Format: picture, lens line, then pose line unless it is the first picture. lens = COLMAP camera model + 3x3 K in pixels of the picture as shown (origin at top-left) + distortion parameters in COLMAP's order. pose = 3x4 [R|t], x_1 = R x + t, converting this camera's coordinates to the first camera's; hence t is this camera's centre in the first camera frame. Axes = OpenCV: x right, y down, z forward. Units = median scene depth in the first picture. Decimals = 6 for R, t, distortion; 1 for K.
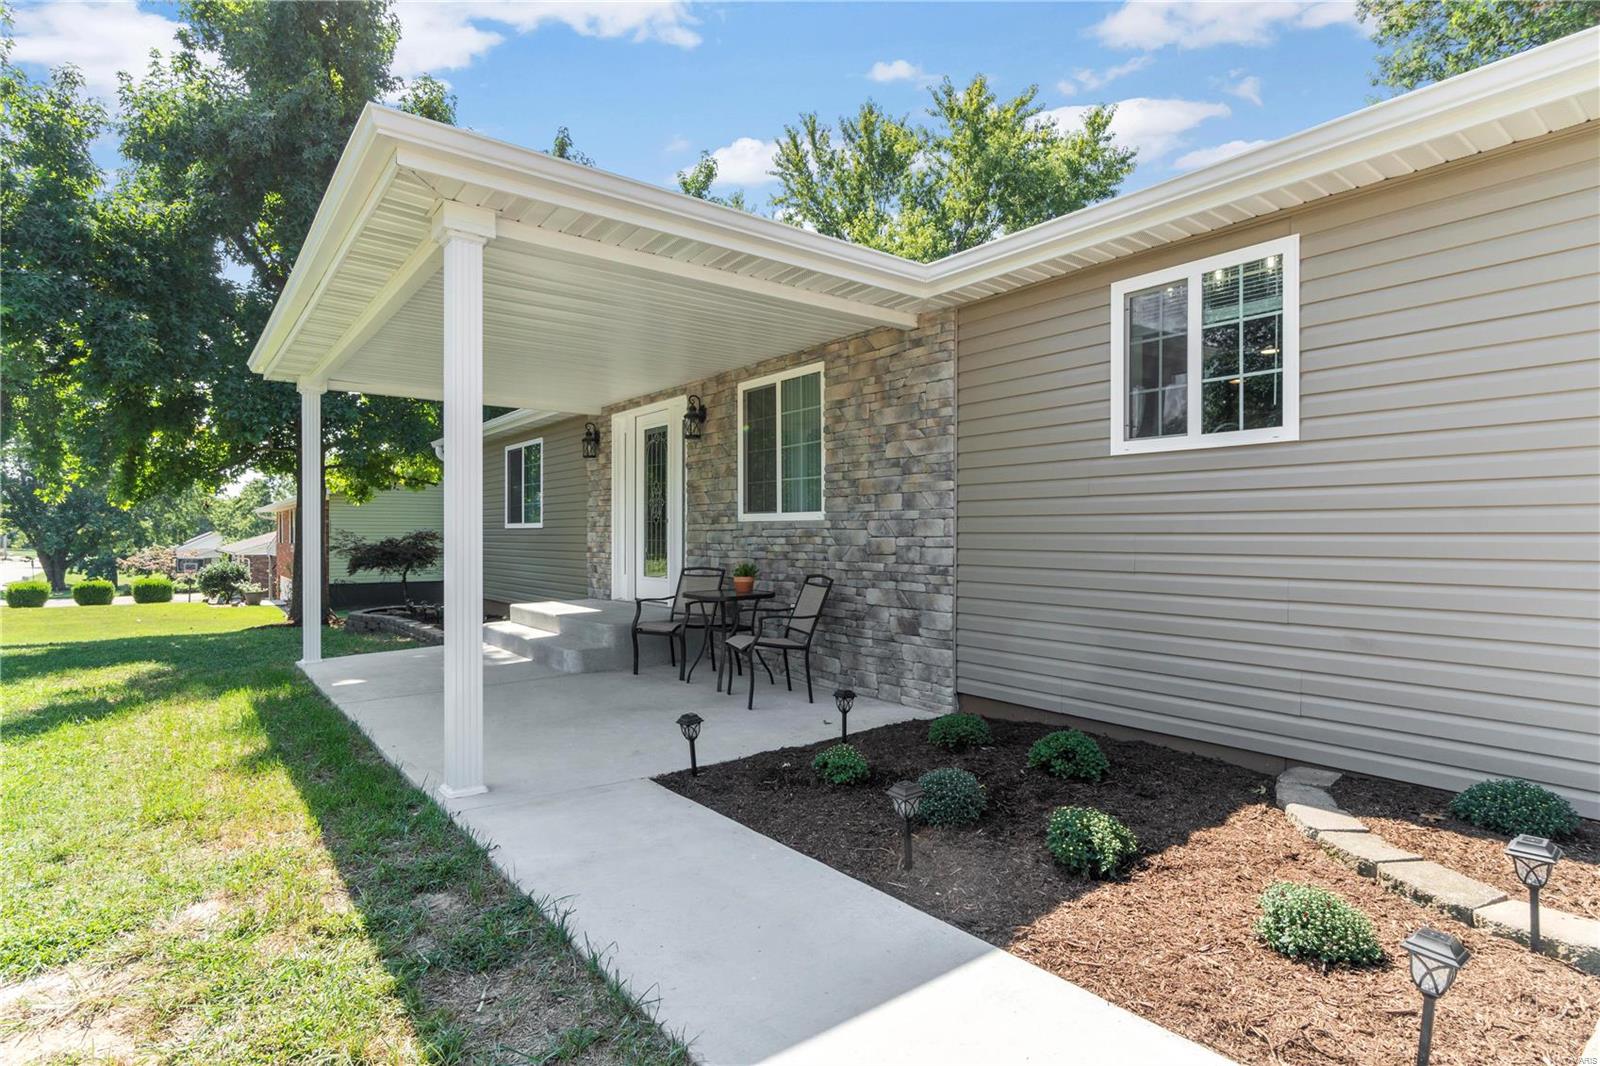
lens RADIAL K [[808.6, 0, 800.1], [0, 808.6, 532.5], [0, 0, 1]] dist [-0.000037, 0.000015]
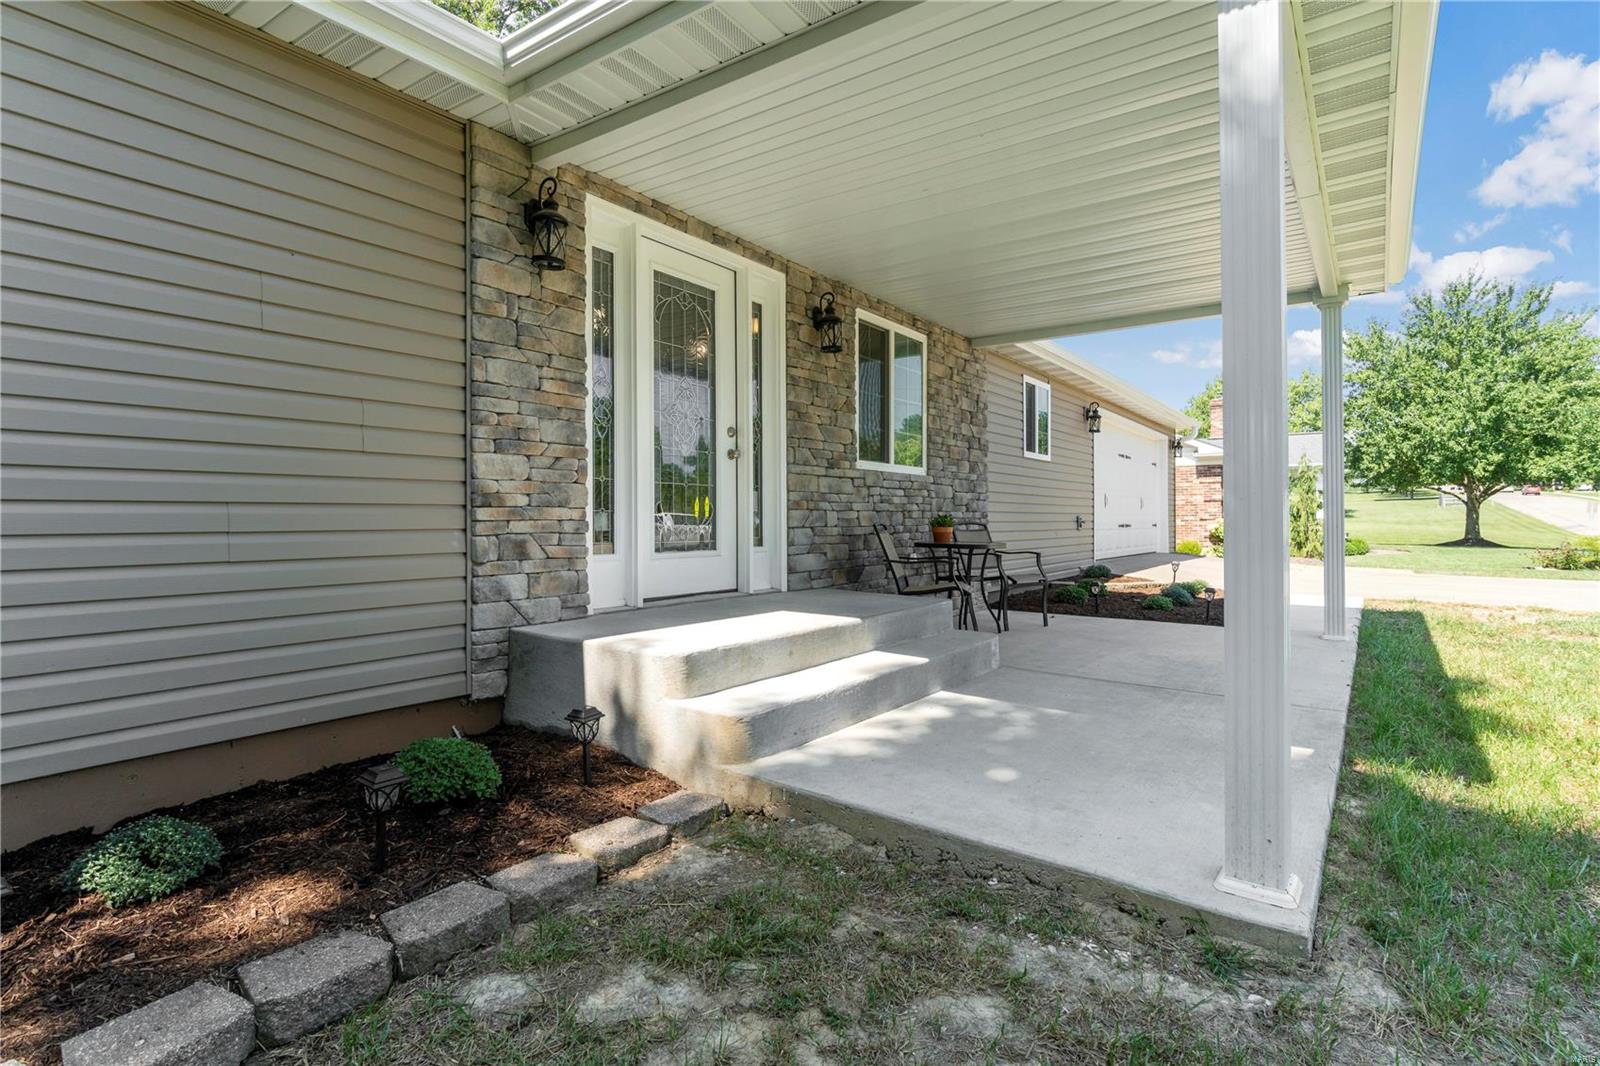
lens RADIAL K [[808.6, 0, 799.0], [0, 808.6, 525.9], [0, 0, 1]] dist [-0.000037, 0.000015]
pose [[-0.281931, -0.001755, 0.959433, -0.934114], [0.005432, 0.999979, 0.003425, 0.046448], [-0.959419, 0.006177, -0.281916, 1.380215]]
